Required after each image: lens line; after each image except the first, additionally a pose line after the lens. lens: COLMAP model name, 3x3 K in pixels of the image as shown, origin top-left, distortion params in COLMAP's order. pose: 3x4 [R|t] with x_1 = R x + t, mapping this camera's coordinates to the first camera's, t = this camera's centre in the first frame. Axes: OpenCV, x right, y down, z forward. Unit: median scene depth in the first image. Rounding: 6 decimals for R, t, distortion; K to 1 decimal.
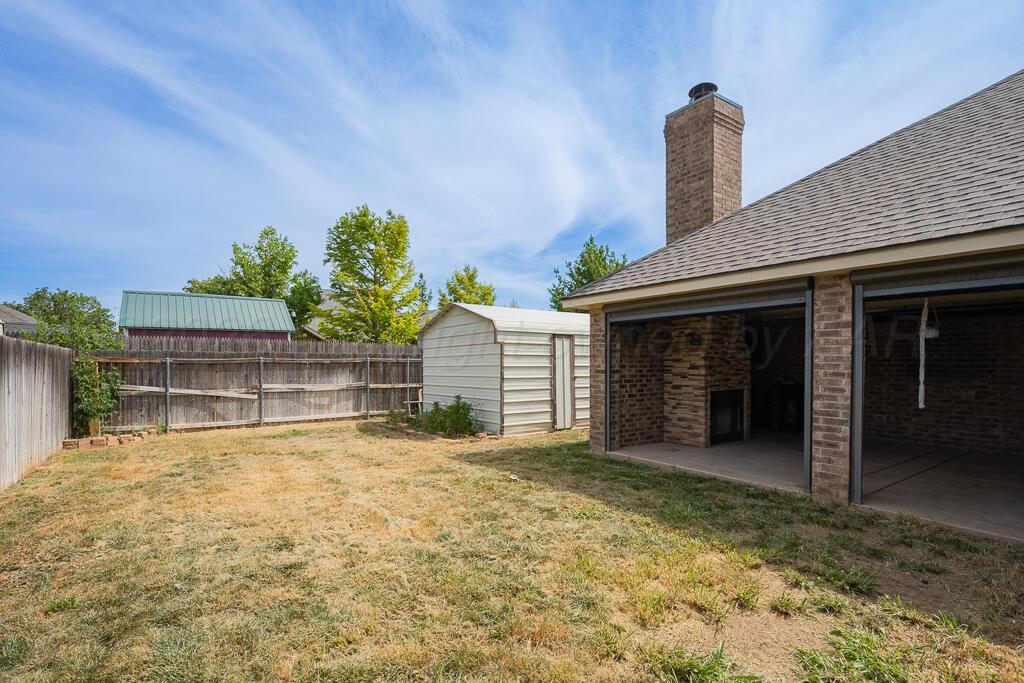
lens RADIAL K [[483.4, 0, 511.6], [0, 483.4, 366.8], [0, 0, 1]] dist [0.000446, 0.000119]
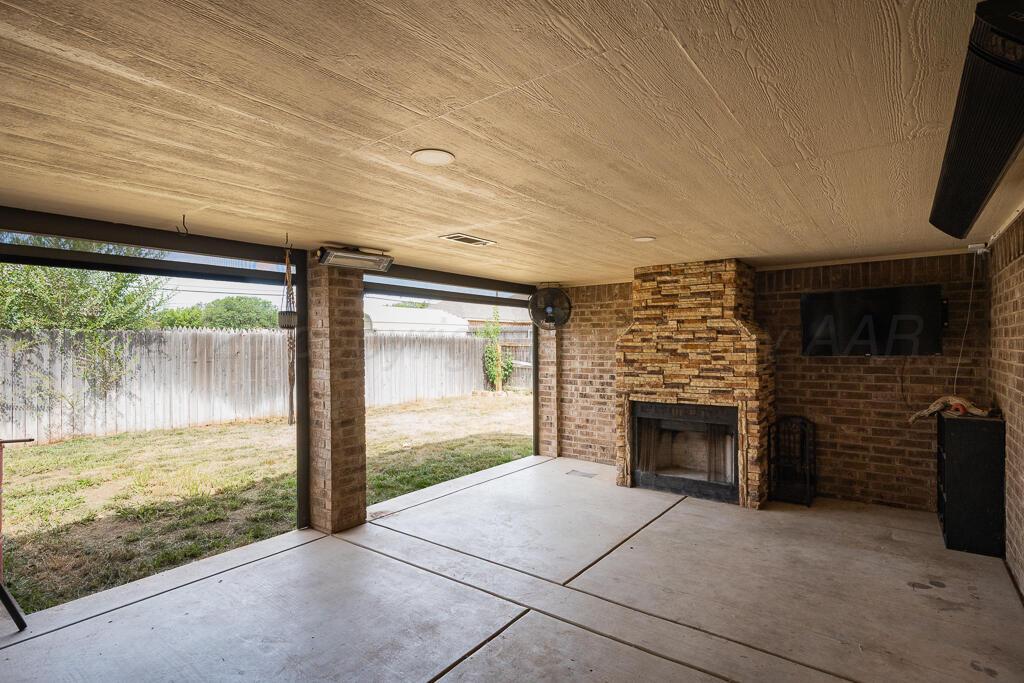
lens RADIAL K [[510.2, 0, 512.0], [0, 510.2, 341.5], [0, 0, 1]] dist [0.000037, -0.000019]
pose [[0.301696, -0.002681, -0.953401, 0.982024], [0.000520, 0.999996, -0.002648, -0.024683], [0.953404, 0.000303, 0.301696, 0.633860]]
